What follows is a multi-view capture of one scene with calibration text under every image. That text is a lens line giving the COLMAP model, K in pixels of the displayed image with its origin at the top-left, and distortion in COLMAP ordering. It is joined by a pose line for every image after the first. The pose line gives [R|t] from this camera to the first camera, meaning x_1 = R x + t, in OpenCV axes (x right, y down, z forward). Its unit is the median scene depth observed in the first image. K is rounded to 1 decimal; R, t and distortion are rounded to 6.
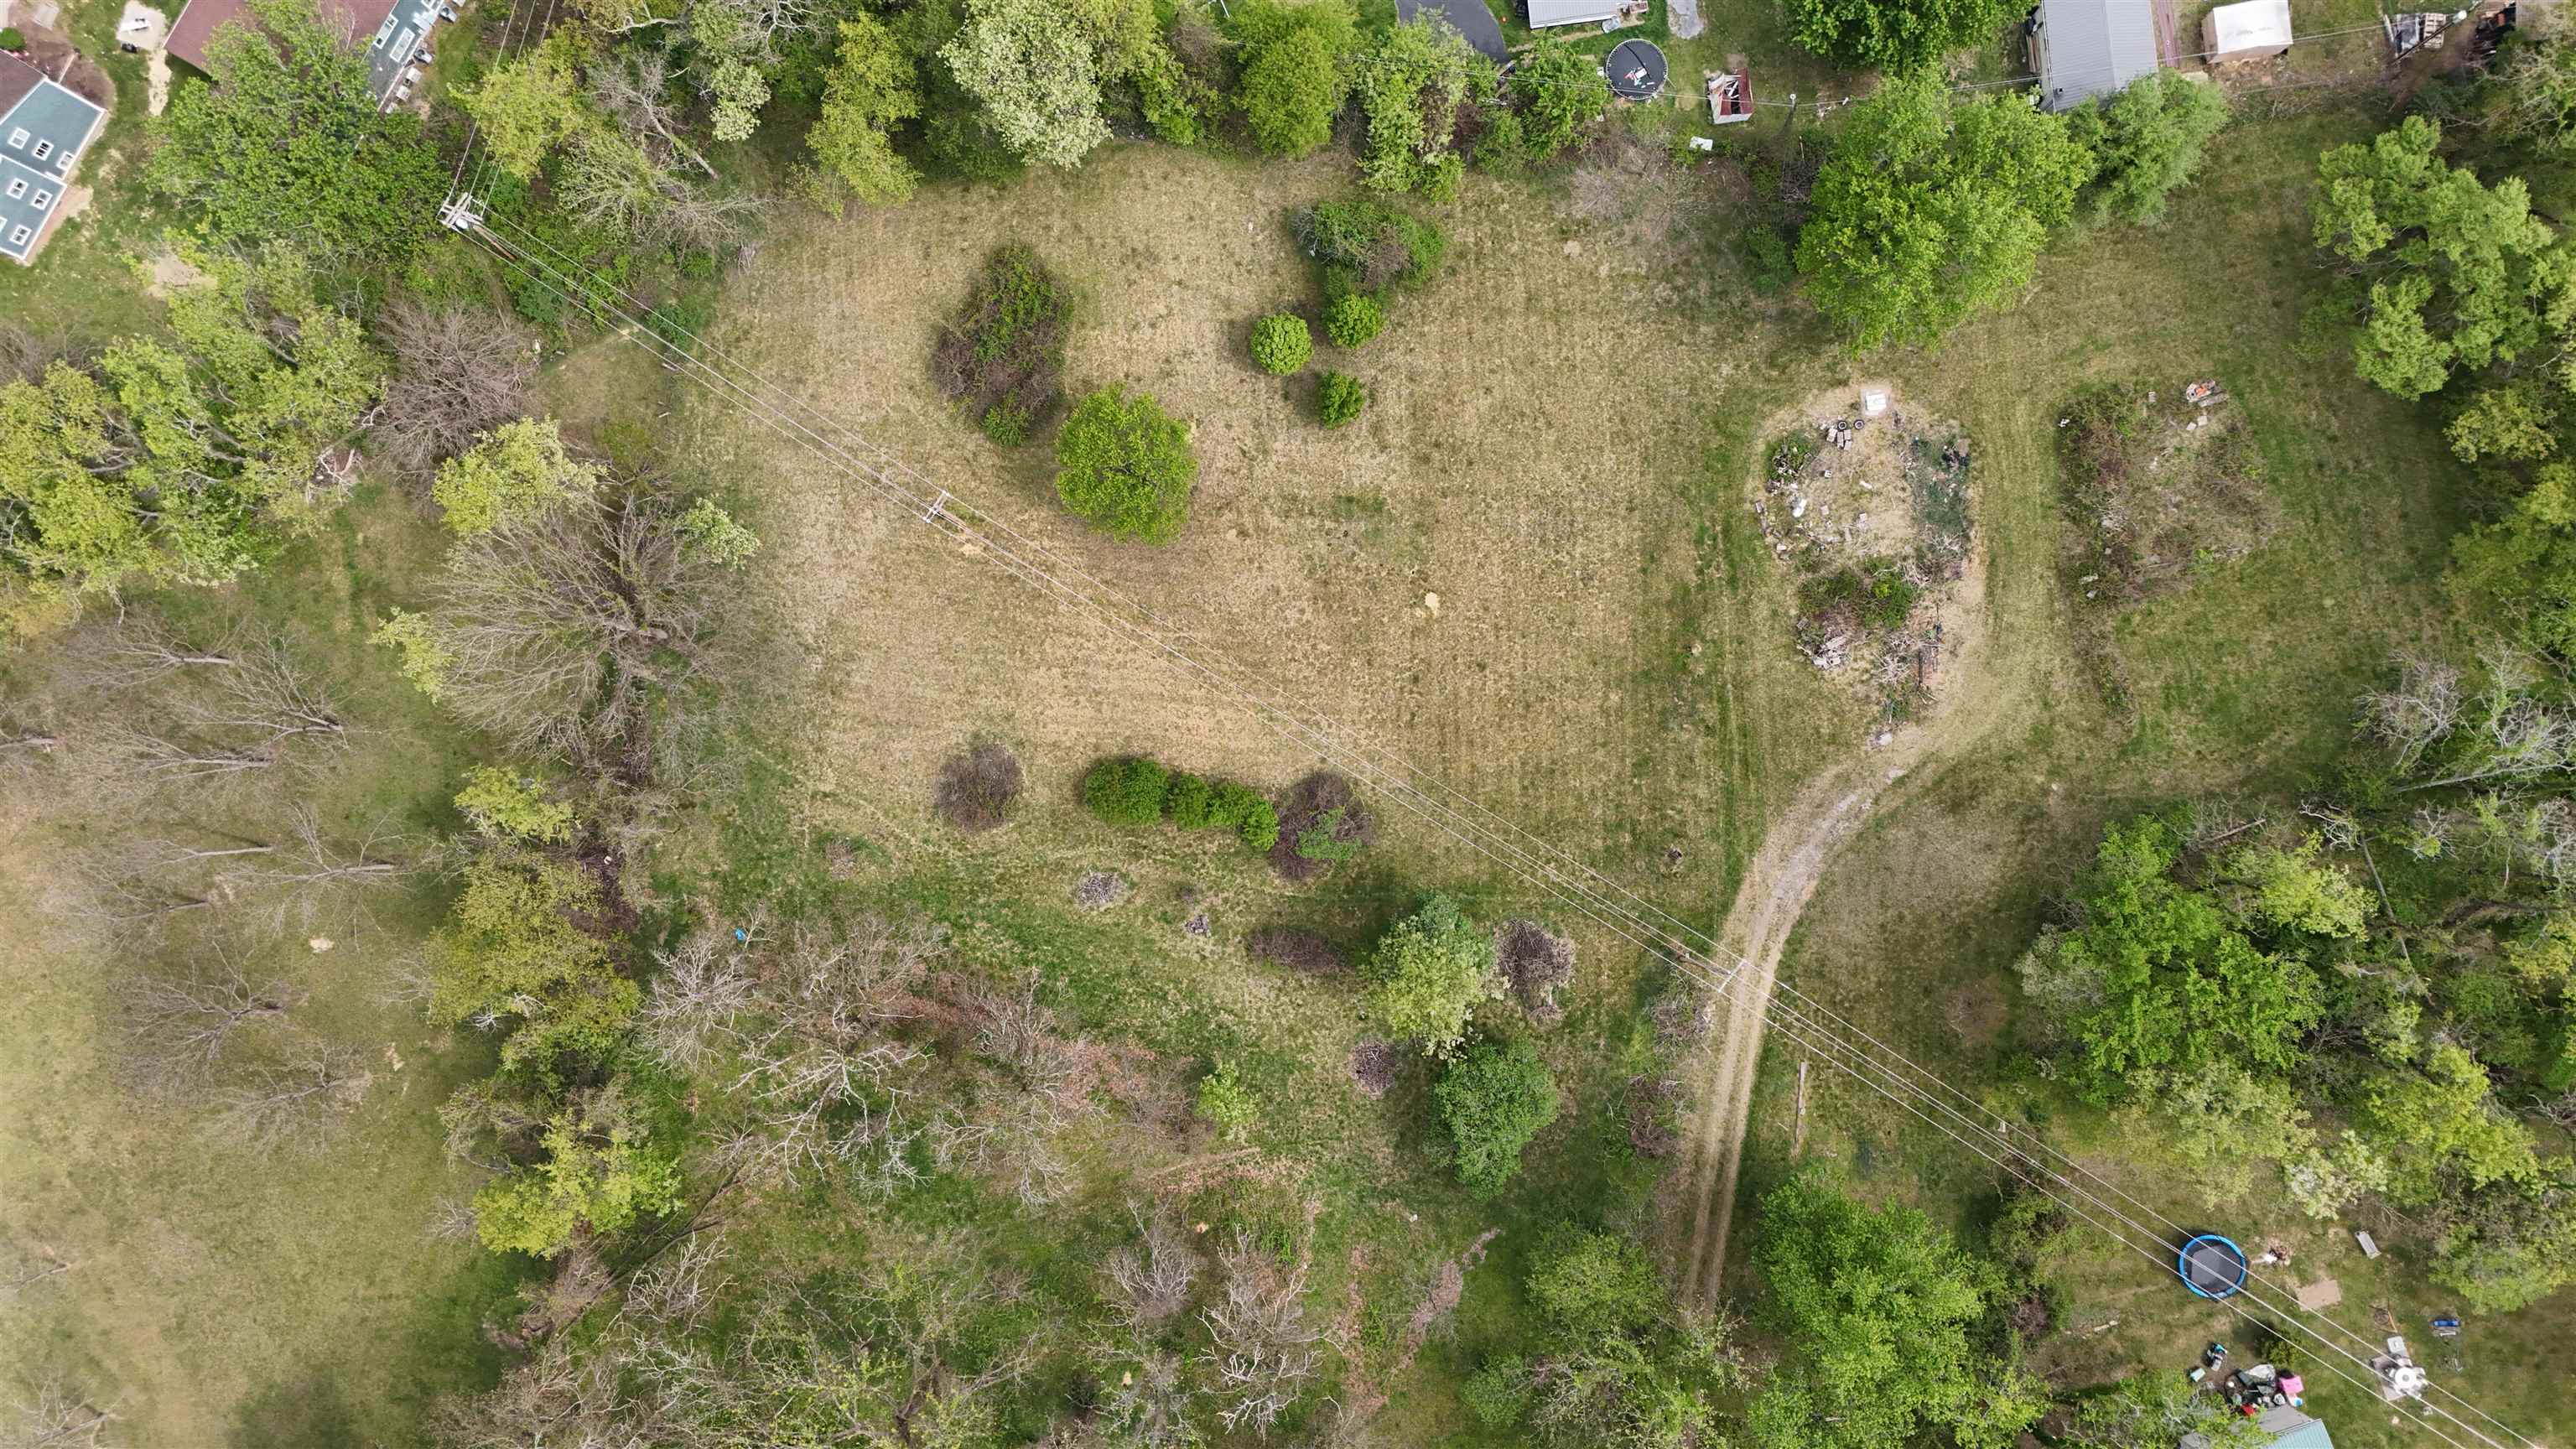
lens RADIAL K [[2020.3, 0, 1288.0], [0, 2020.3, 724.5], [0, 0, 1]] dist [0.107392, -0.109867]
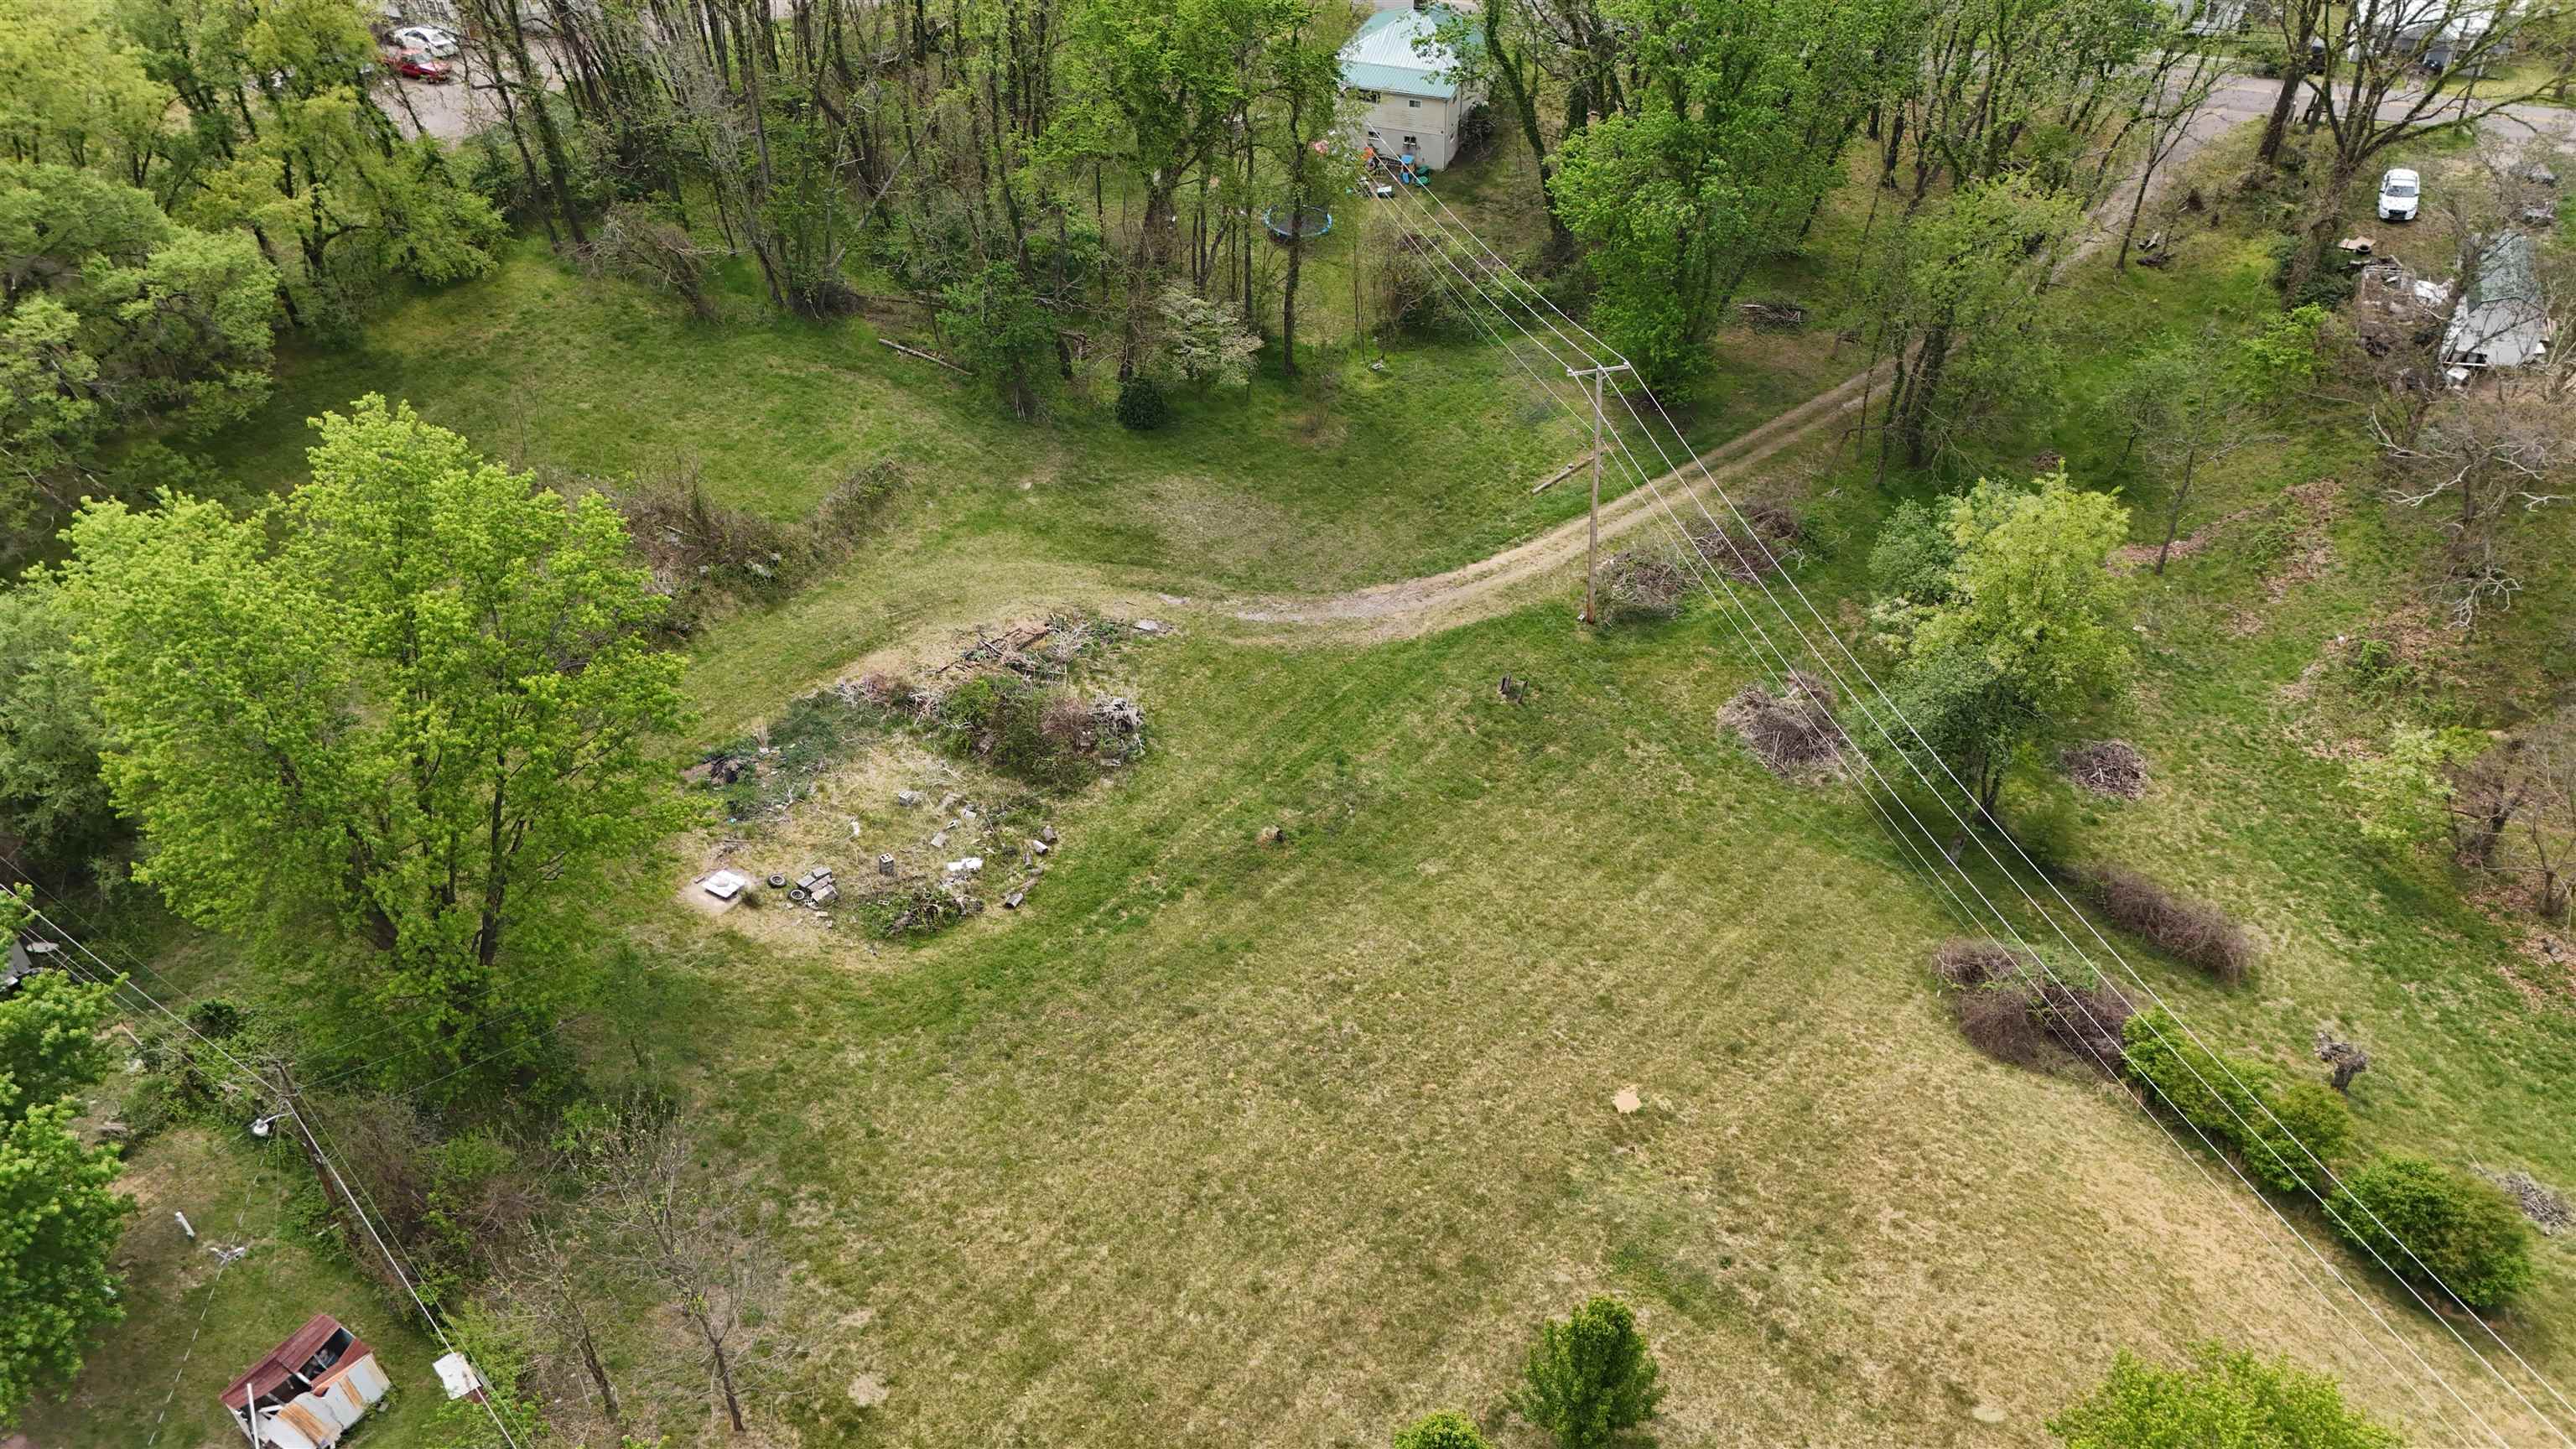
lens RADIAL K [[1889.9, 0, 1301.3], [0, 1889.9, 732.3], [0, 0, 1]] dist [0.109454, -0.113144]
pose [[-0.765552, -0.392489, 0.509787, -0.064532], [0.643367, -0.463310, 0.609444, -0.345191], [-0.003011, 0.794542, 0.607202, 0.665724]]
